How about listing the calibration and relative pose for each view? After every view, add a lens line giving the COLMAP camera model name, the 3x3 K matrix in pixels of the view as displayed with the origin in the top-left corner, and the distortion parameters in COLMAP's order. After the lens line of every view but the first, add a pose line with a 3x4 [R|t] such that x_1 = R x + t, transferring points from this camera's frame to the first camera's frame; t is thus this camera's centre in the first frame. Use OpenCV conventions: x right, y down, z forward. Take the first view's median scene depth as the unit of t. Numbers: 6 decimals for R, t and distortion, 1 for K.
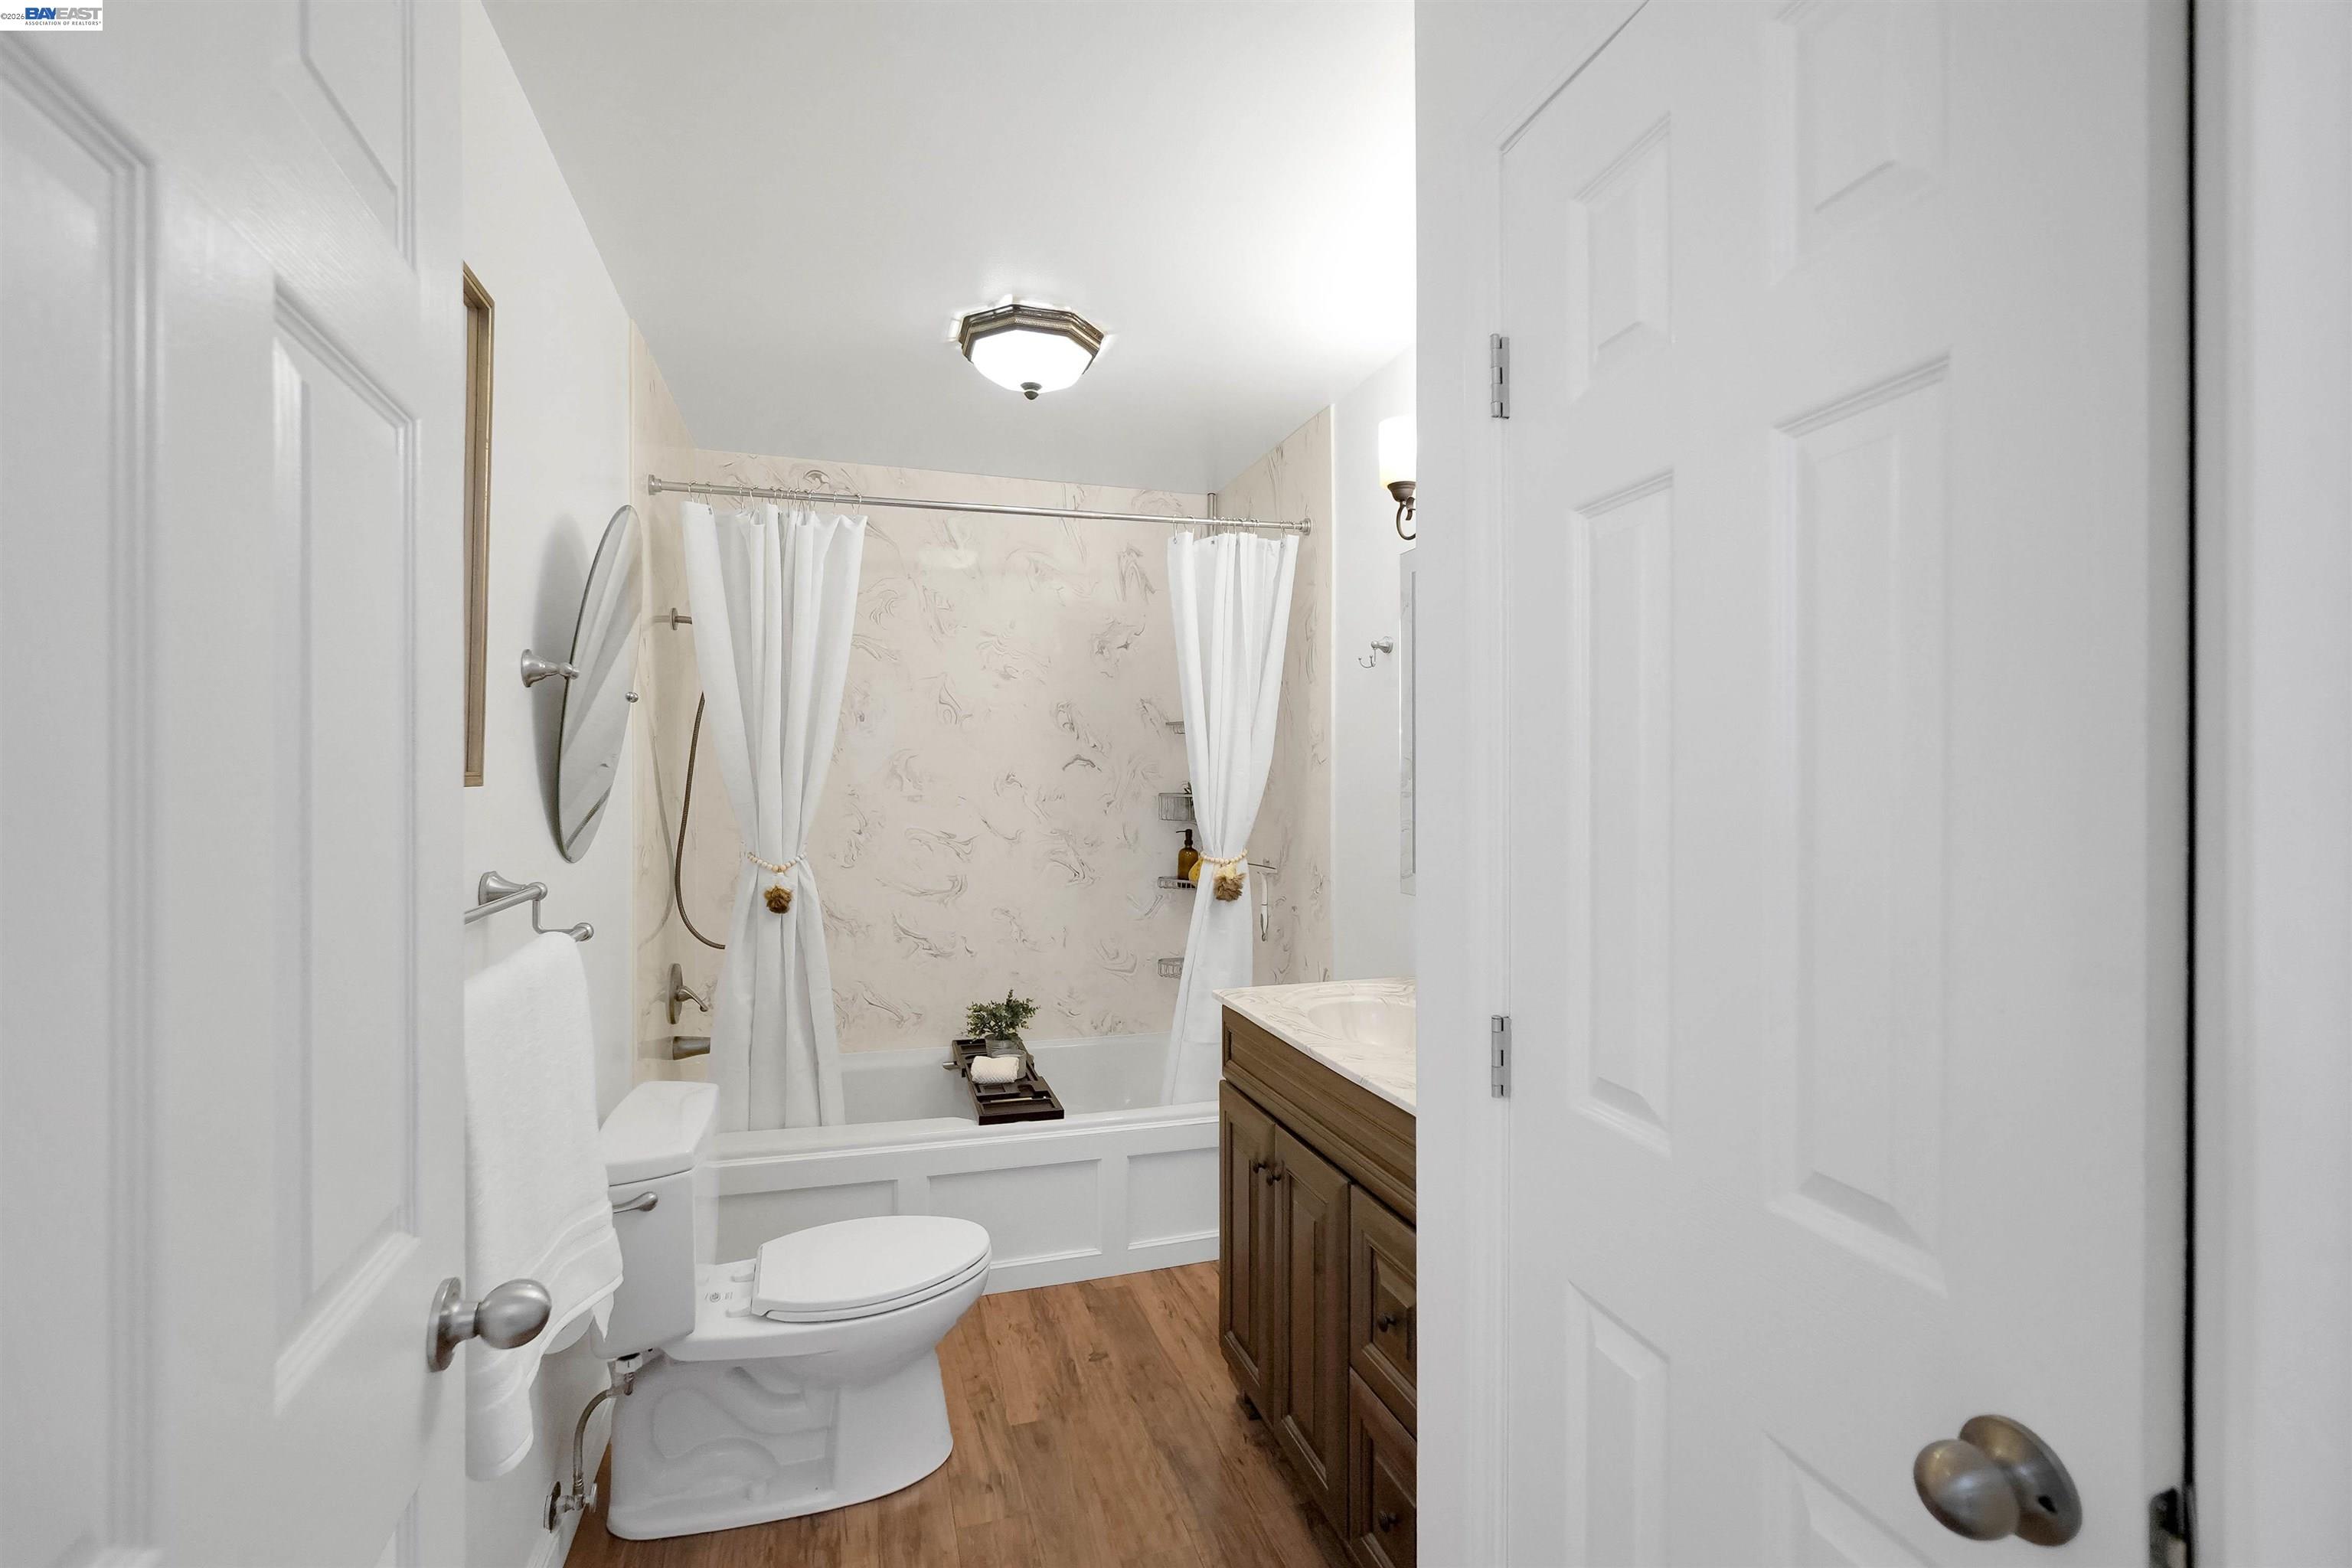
lens RADIAL K [[1034.1, 0, 1182.8], [0, 1034.1, 791.5], [0, 0, 1]] dist [-0.004656, -0.000099]
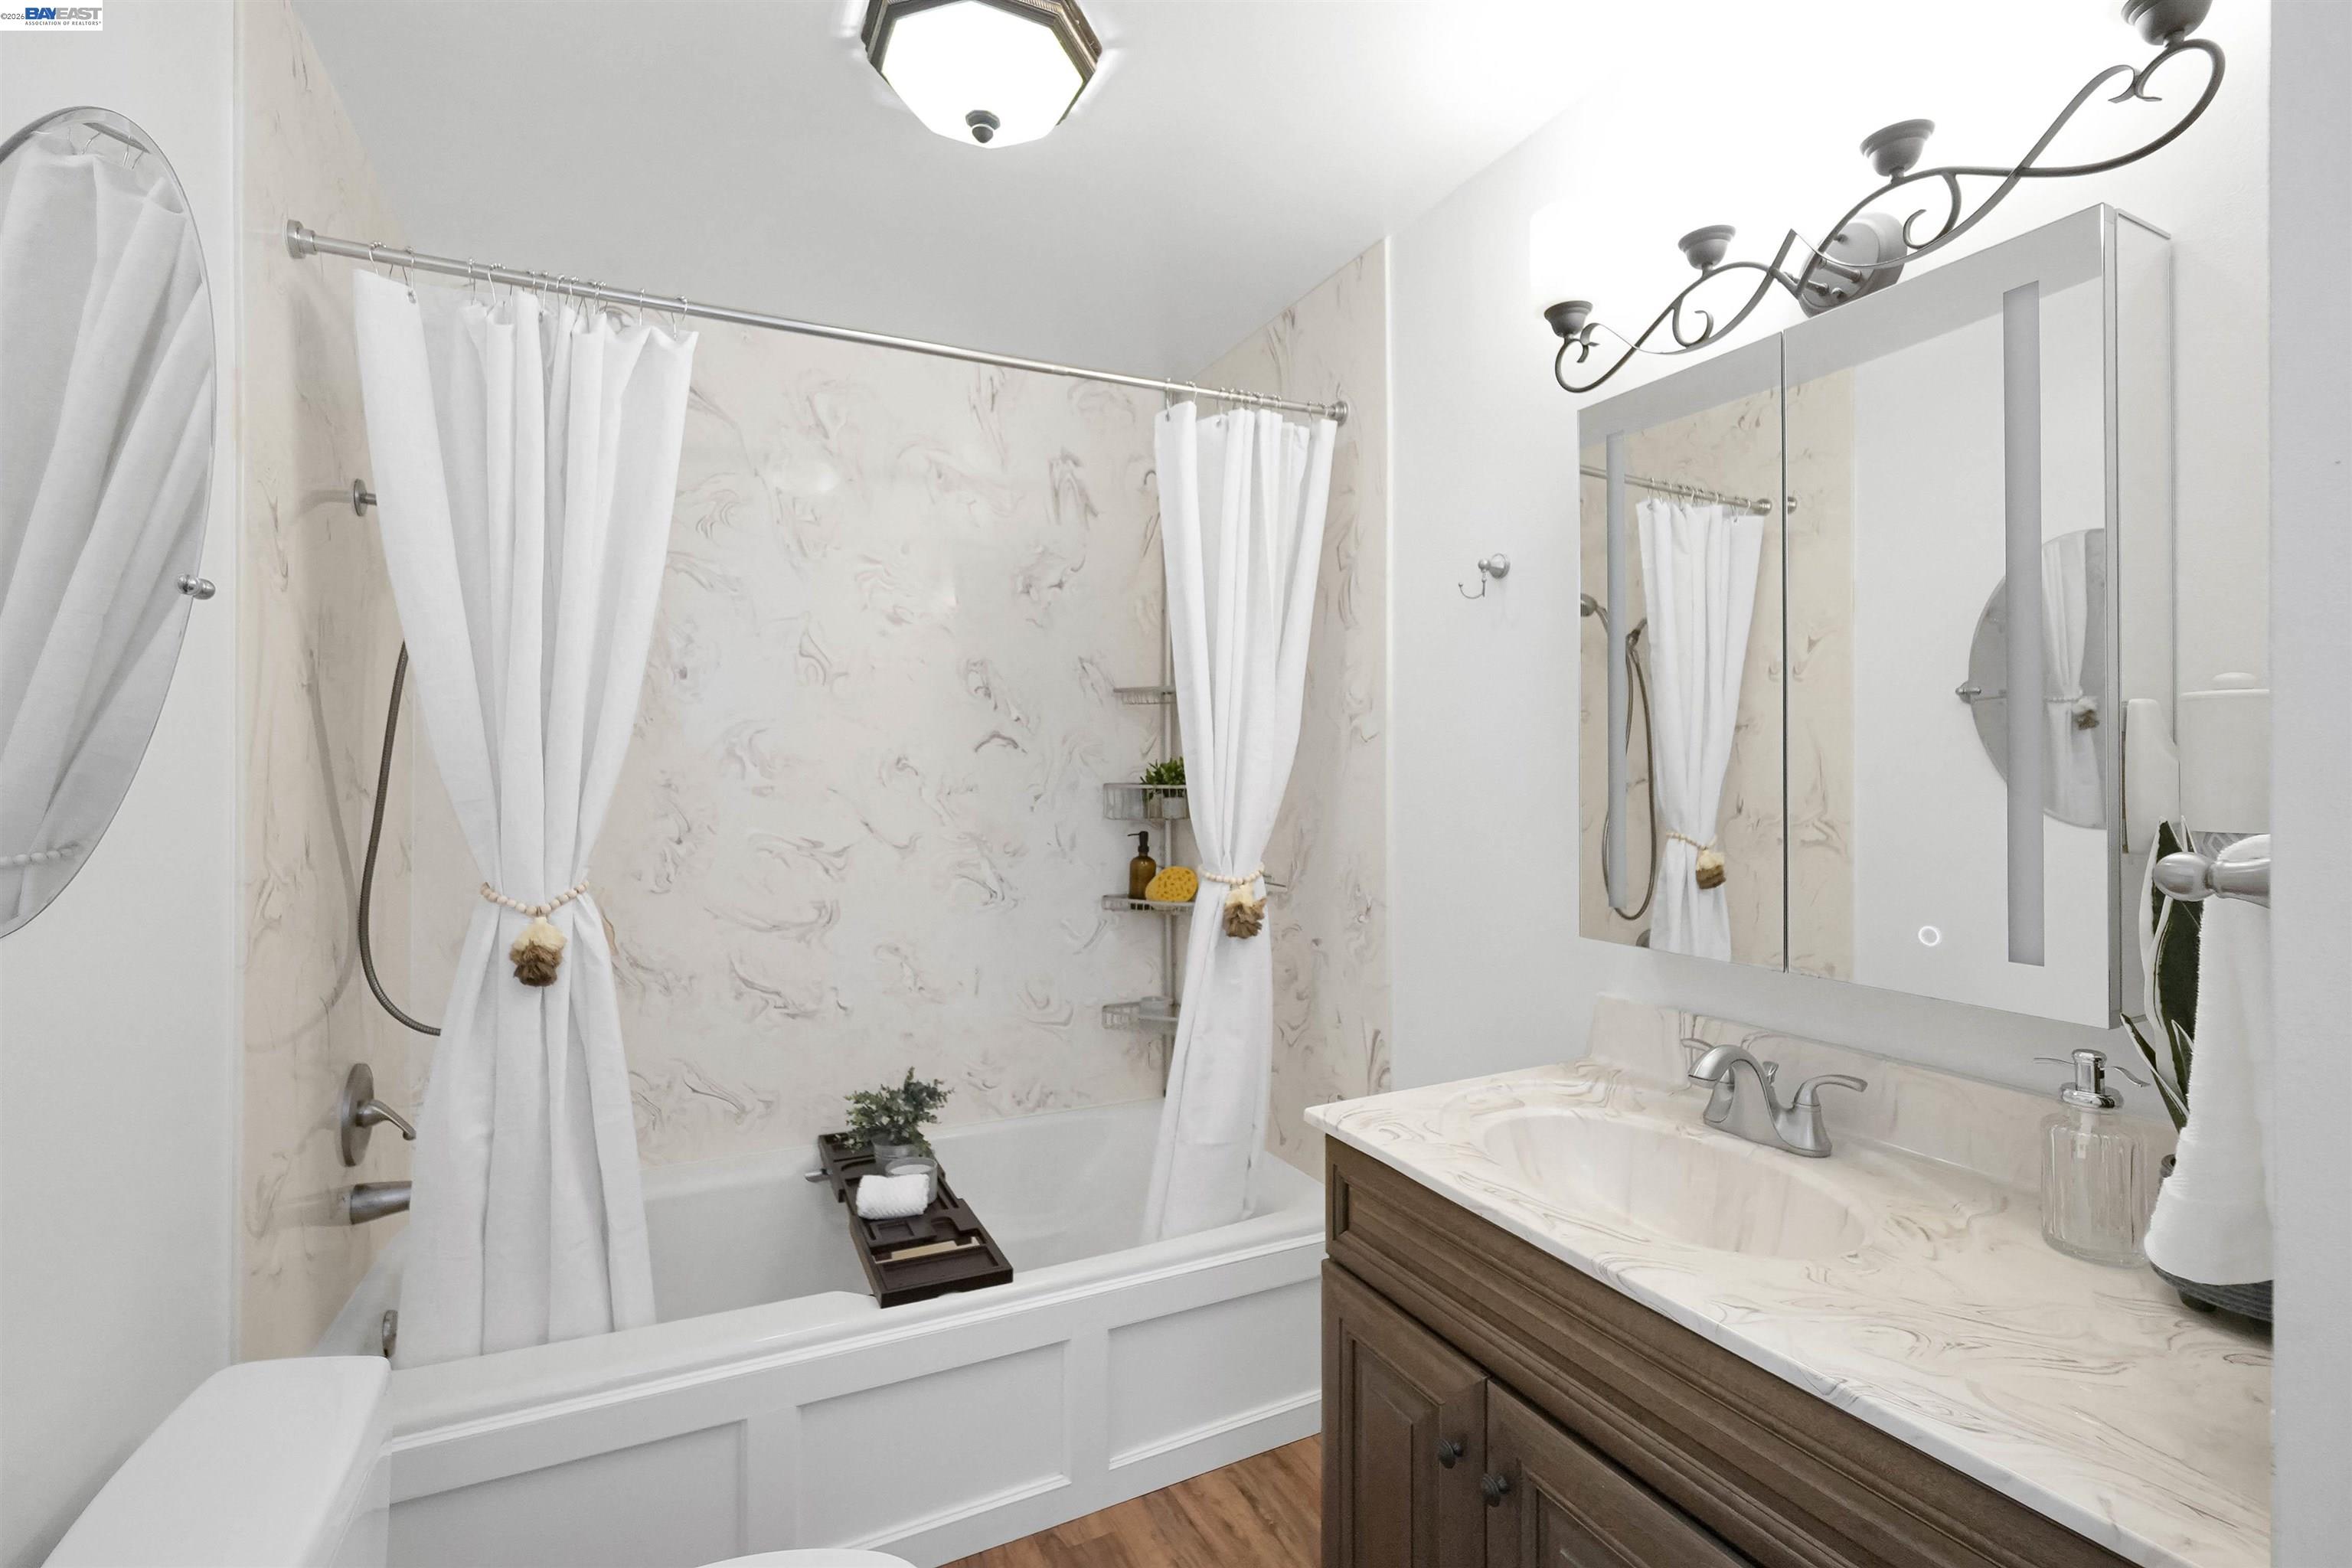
lens RADIAL K [[1026.3, 0, 1176.1], [0, 1026.3, 773.5], [0, 0, 1]] dist [-0.002608, 0.000816]
pose [[0.988013, 0.000738, 0.154371, -0.106381], [0.000656, 0.999960, -0.008974, 0.001464], [-0.154371, 0.008967, 0.987972, 0.320877]]
